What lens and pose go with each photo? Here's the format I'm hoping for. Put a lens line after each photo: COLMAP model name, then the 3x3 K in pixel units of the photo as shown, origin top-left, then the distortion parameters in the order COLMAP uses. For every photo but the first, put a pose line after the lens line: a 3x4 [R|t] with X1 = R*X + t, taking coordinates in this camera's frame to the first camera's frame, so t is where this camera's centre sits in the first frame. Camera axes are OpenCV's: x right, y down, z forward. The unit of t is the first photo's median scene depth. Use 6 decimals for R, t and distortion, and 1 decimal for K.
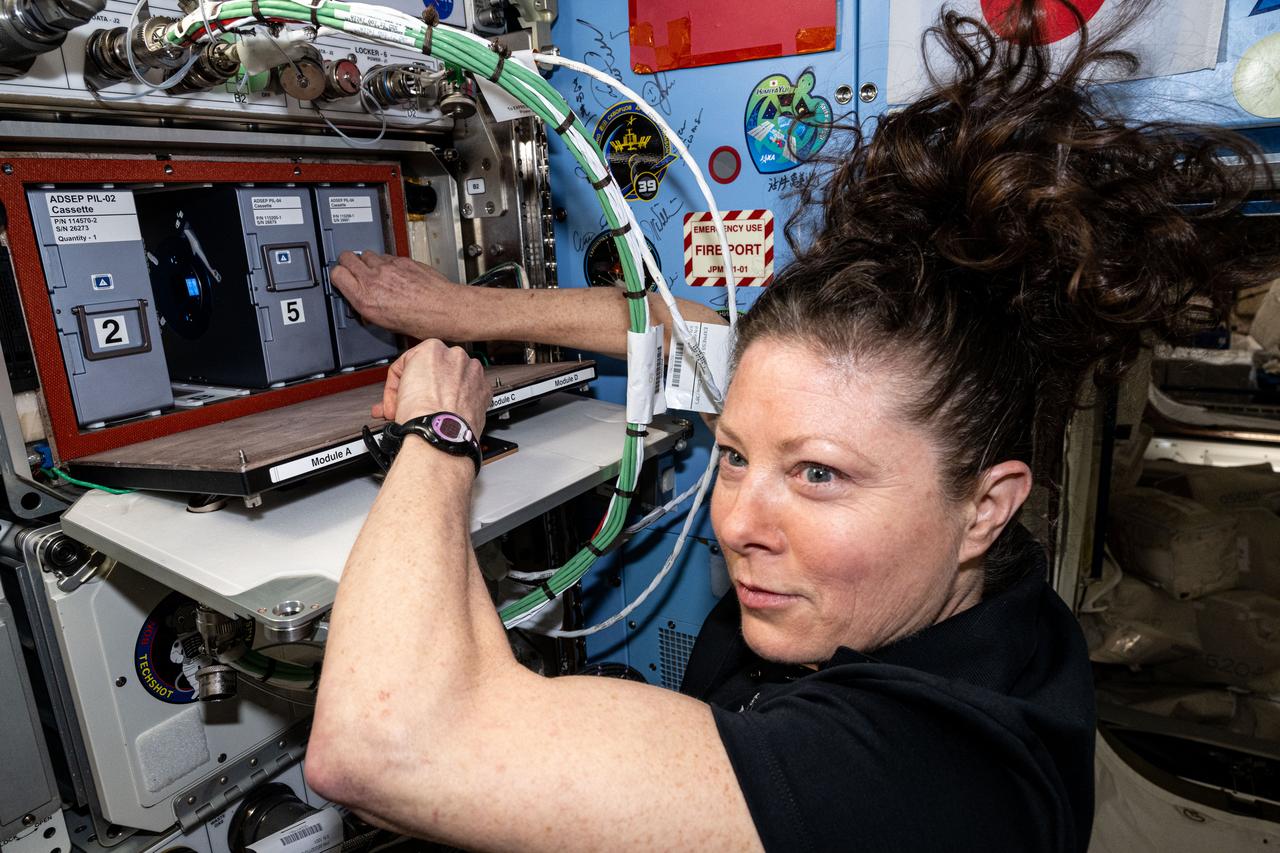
lens RADIAL K [[845.2, 0, 640.0], [0, 845.2, 426.5], [0, 0, 1]] dist [-0.003689, -0.002689]
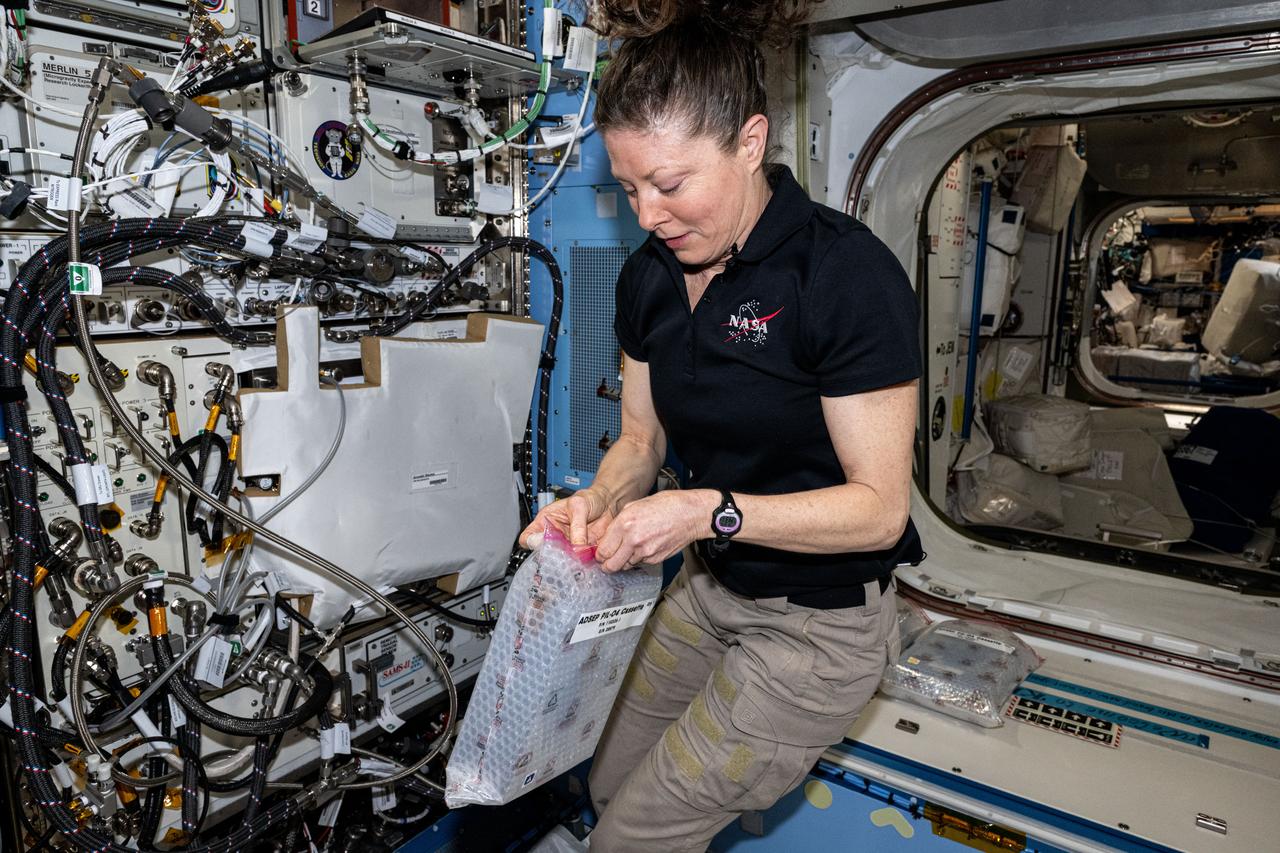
lens RADIAL K [[845.2, 0, 640.0], [0, 845.2, 426.5], [0, 0, 1]] dist [-0.003689, -0.002689]
pose [[0.996535, 0.071815, -0.041954, 0.146441], [-0.074080, 0.995723, -0.055199, 0.377571], [0.037810, 0.058116, 0.997594, -0.406472]]
